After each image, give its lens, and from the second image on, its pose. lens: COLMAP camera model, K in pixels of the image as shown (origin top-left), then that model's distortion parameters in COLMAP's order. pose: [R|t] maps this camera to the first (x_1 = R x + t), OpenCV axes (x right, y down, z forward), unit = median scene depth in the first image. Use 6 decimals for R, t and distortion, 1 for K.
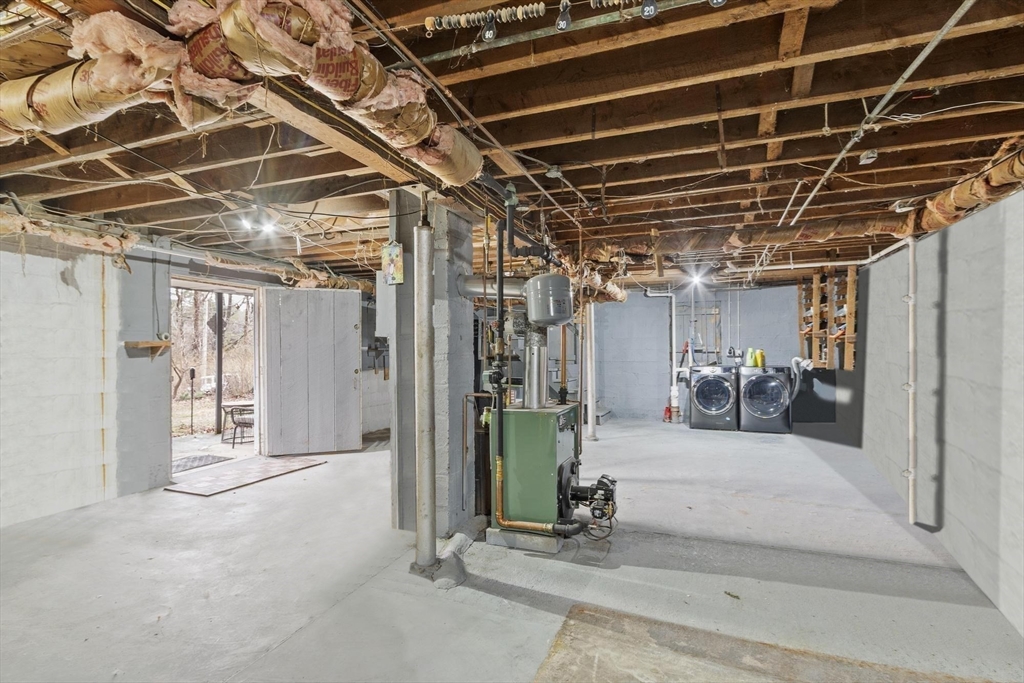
lens RADIAL K [[532.1, 0, 505.2], [0, 532.1, 346.1], [0, 0, 1]] dist [-0.003205, 0.000203]
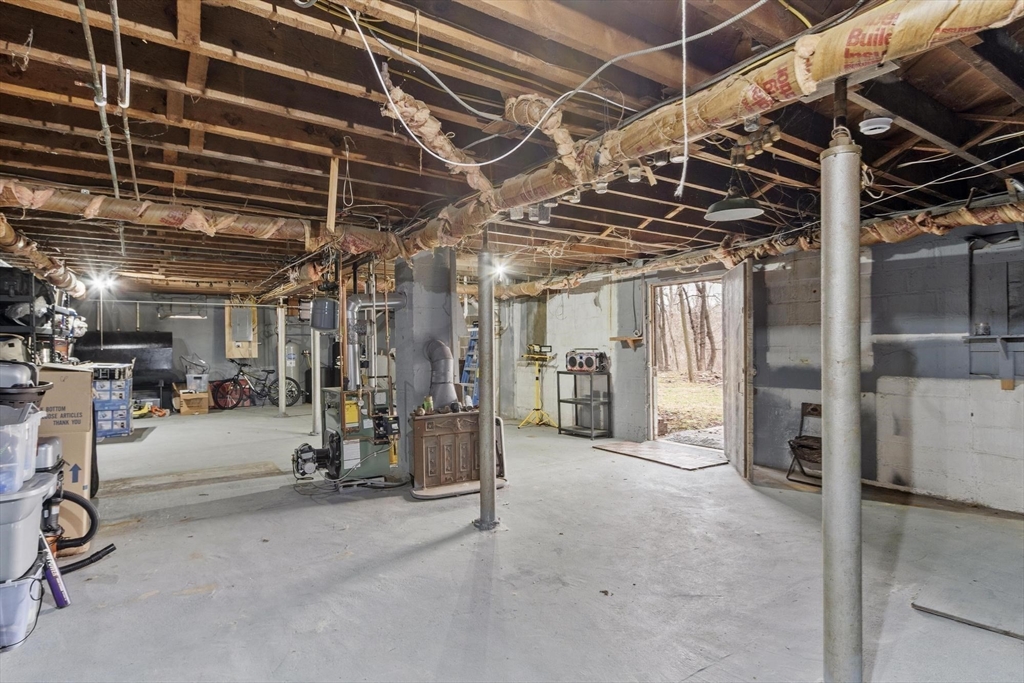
lens RADIAL K [[532.1, 0, 505.9], [0, 532.1, 345.0], [0, 0, 1]] dist [-0.003205, 0.000203]
pose [[-0.582936, 0.014159, -0.812395, 0.787017], [0.020303, 0.999790, 0.002857, 0.003455], [0.812265, -0.014828, -0.583101, 1.770452]]
